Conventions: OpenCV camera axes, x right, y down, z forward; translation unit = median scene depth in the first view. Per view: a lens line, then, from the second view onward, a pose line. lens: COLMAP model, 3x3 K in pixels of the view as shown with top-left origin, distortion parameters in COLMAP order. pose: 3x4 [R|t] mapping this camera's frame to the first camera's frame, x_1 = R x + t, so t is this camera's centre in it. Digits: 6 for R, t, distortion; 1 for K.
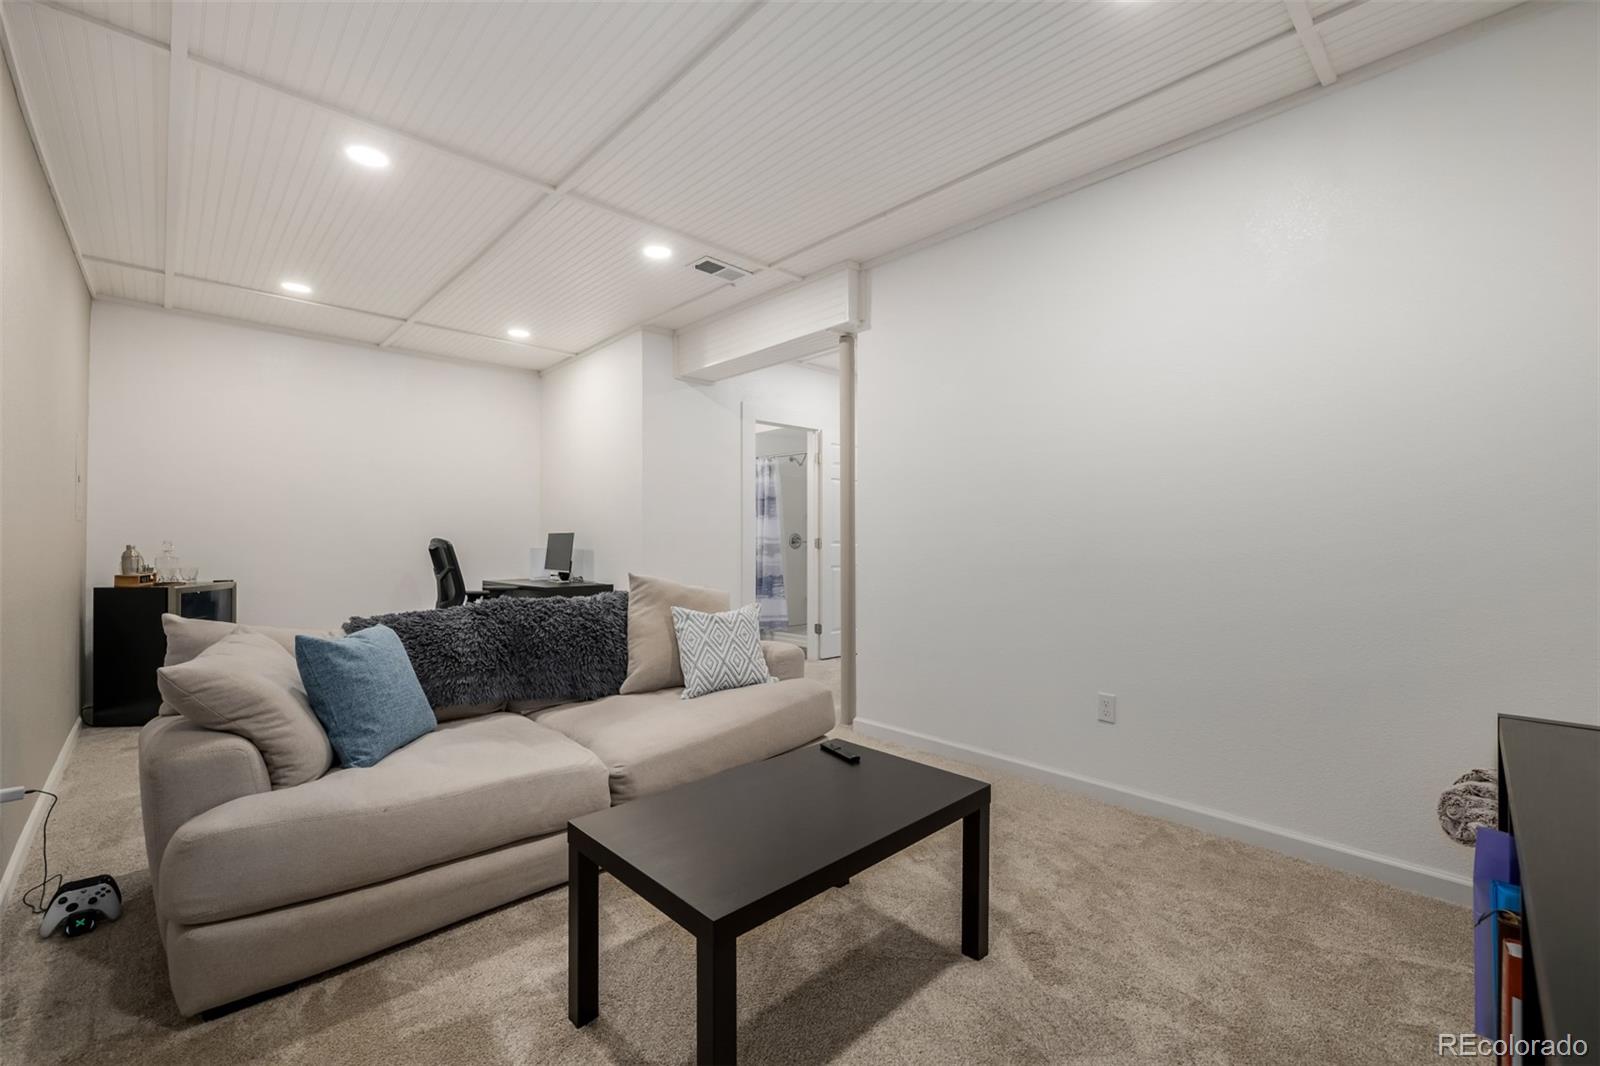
lens RADIAL K [[677.5, 0, 800.0], [0, 677.5, 533.0], [0, 0, 1]] dist [0.000696, -0.000046]
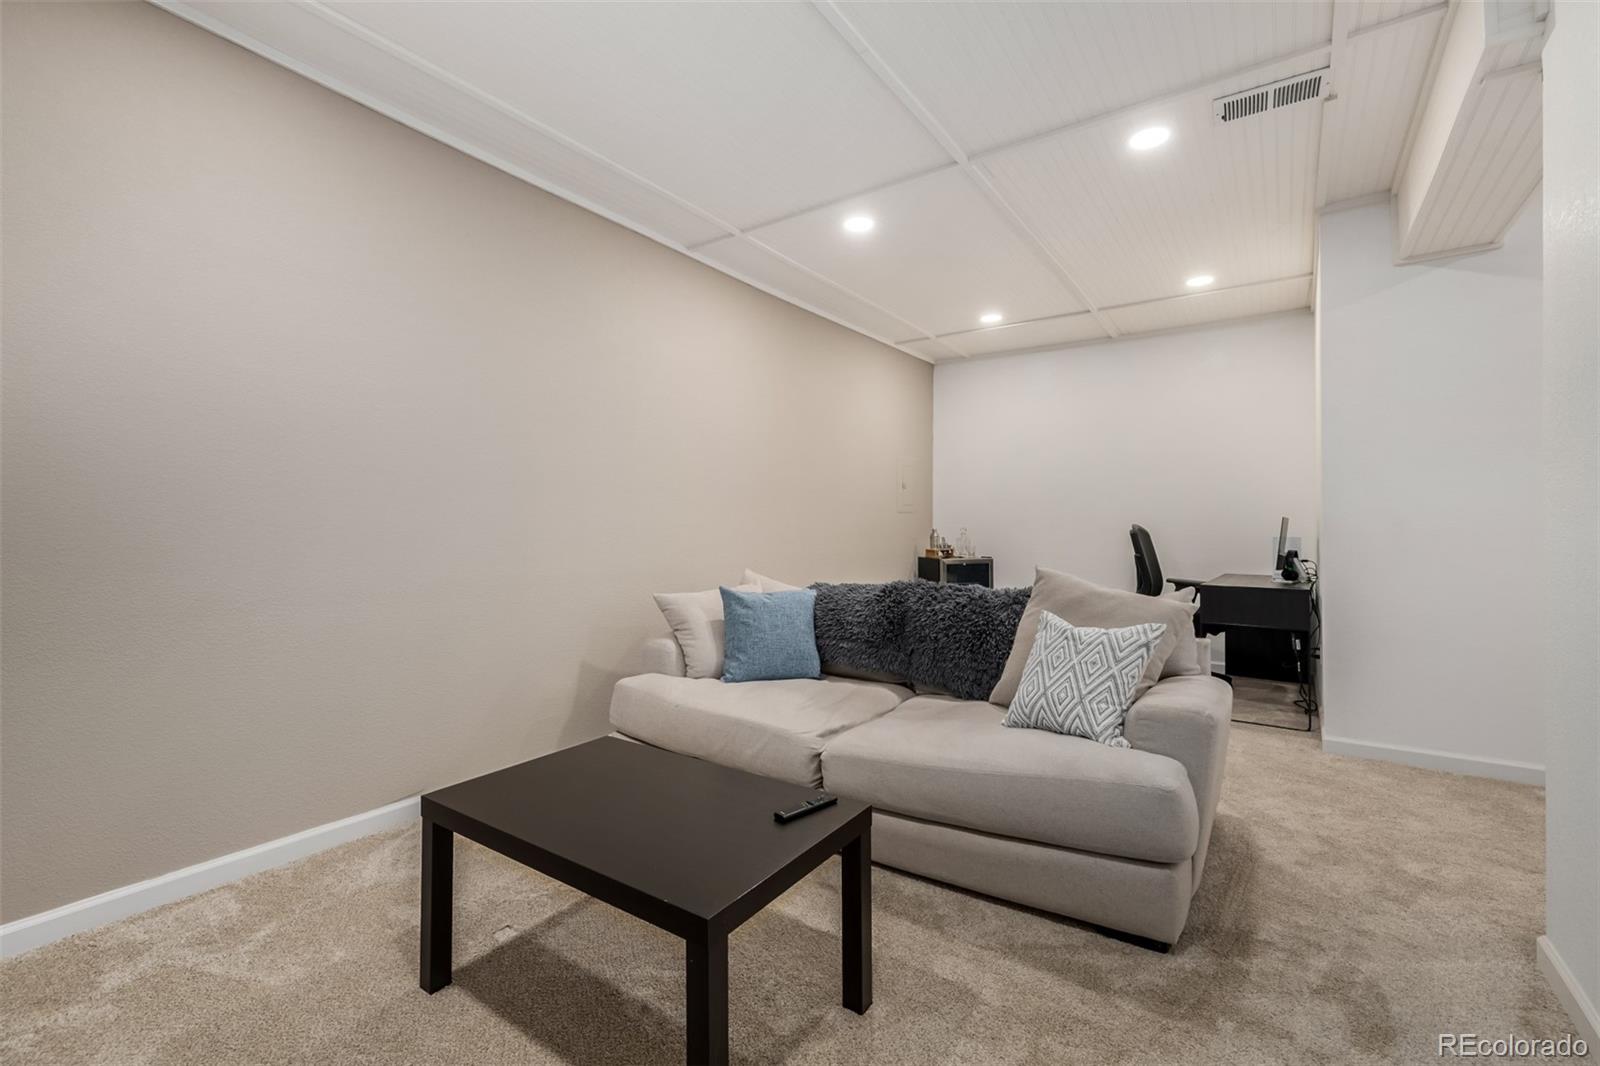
lens RADIAL K [[688.3, 0, 800.6], [0, 688.3, 515.4], [0, 0, 1]] dist [0.001732, 0.000039]
pose [[0.195757, -0.013909, -0.980554, 0.567807], [0.006991, 0.999894, -0.012788, 0.008014], [0.980627, -0.004352, 0.195834, 0.599941]]
